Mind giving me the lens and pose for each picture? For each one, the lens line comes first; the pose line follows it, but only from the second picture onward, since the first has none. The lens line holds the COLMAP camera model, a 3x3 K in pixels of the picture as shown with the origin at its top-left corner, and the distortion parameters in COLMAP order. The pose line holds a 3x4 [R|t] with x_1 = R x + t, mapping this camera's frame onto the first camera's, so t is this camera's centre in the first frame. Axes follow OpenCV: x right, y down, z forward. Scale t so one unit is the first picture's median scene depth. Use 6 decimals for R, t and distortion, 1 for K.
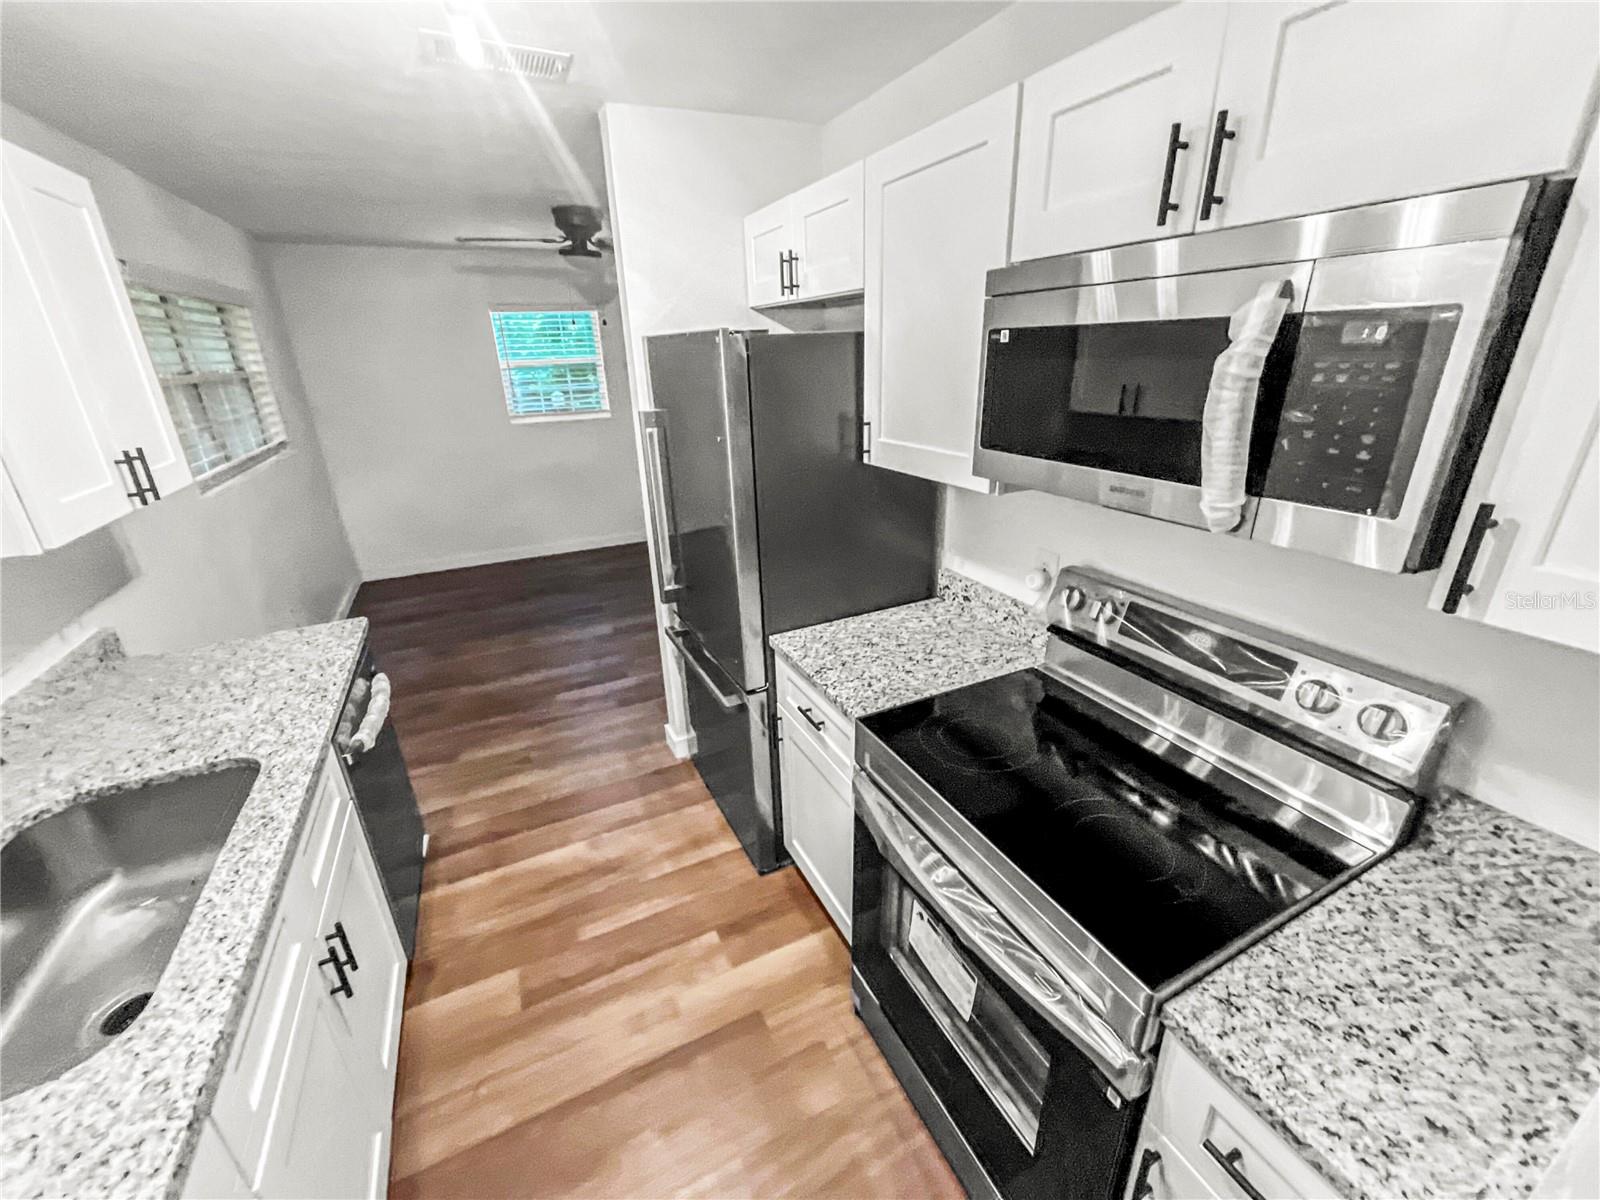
lens RADIAL K [[644.2, 0, 801.2], [0, 644.2, 599.7], [0, 0, 1]] dist [-0.003177, 0.000103]
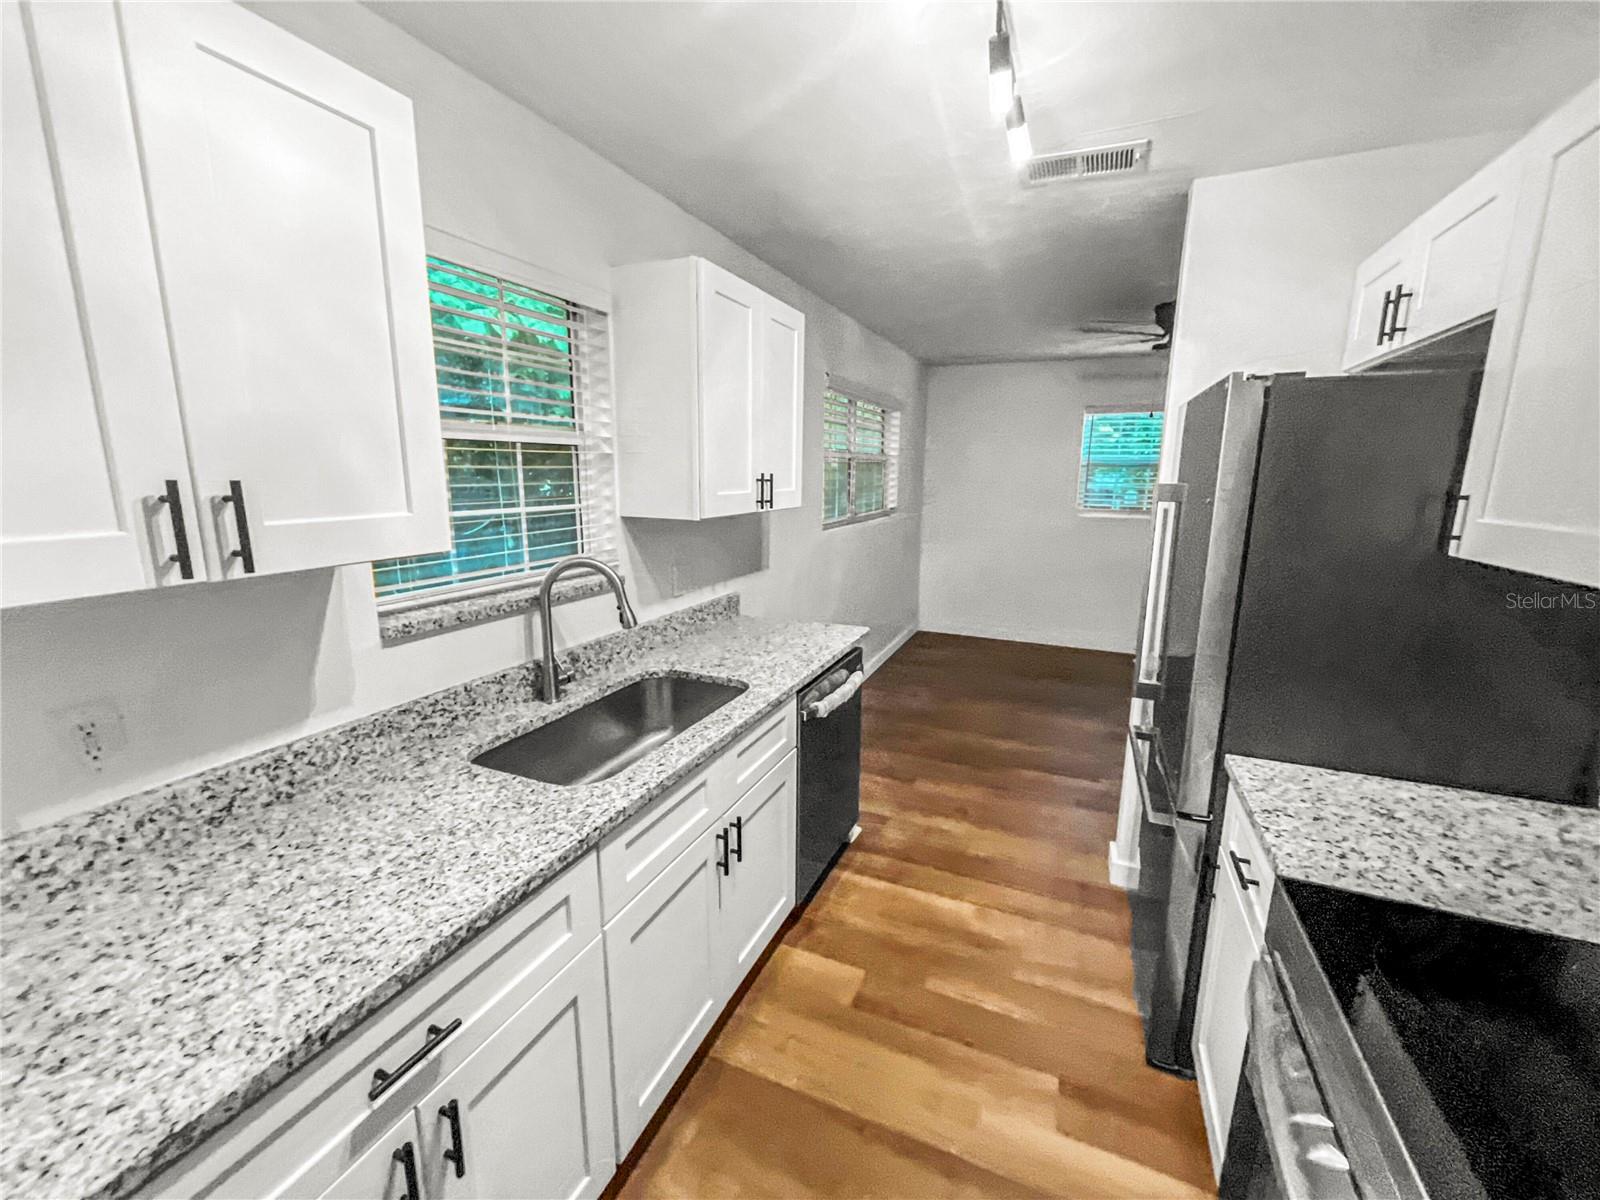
lens RADIAL K [[644.2, 0, 801.2], [0, 644.2, 599.7], [0, 0, 1]] dist [-0.003177, 0.000103]
pose [[0.644702, 0.181195, -0.742649, 0.160630], [-0.303305, 0.952391, -0.030933, 0.058104], [0.701688, 0.245191, 0.668966, 0.073531]]
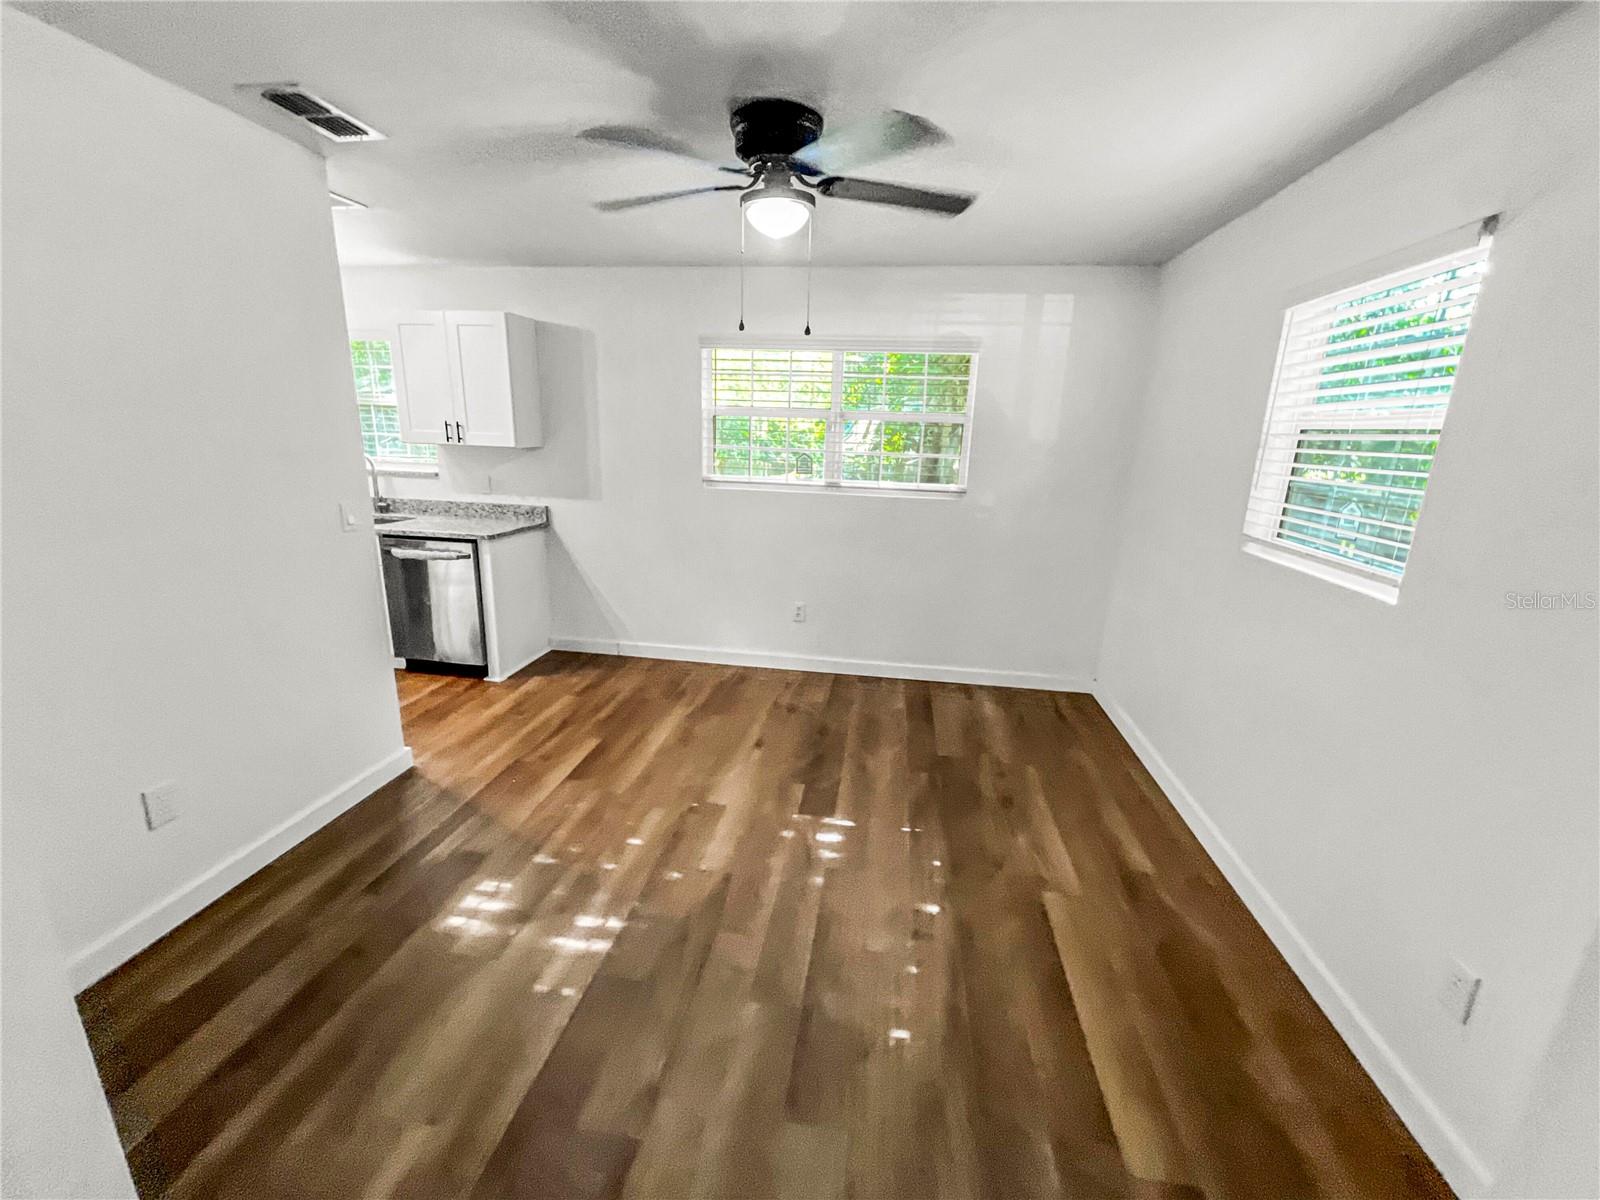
lens RADIAL K [[644.2, 0, 801.2], [0, 644.2, 599.7], [0, 0, 1]] dist [-0.003177, 0.000103]
pose [[-0.575664, 0.219426, -0.787695, 0.268700], [-0.314336, 0.829913, 0.460909, -0.989604], [0.754854, 0.512930, -0.408777, 2.692740]]
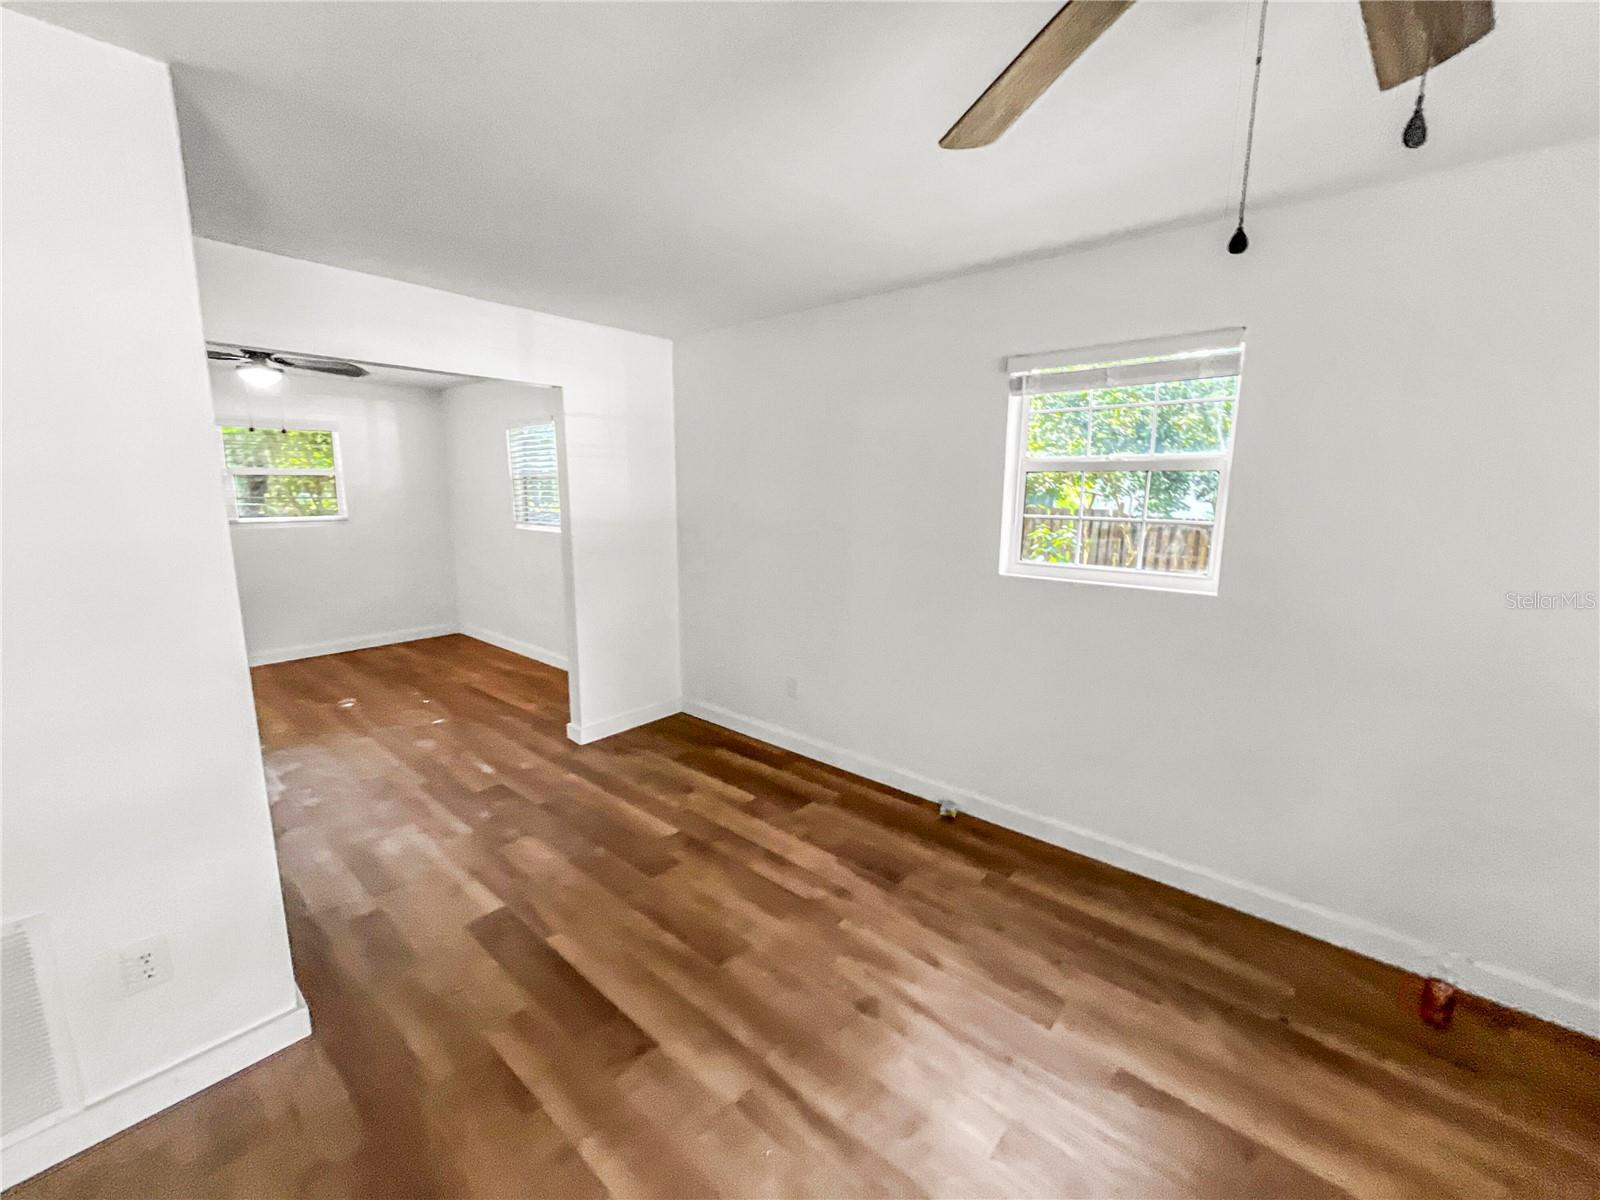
lens RADIAL K [[644.2, 0, 801.2], [0, 644.2, 599.7], [0, 0, 1]] dist [-0.003177, 0.000103]
pose [[0.389070, 0.185507, -0.902337, 2.011583], [-0.351031, 0.935468, 0.040961, -1.038222], [0.851705, 0.300811, 0.429081, 2.734954]]
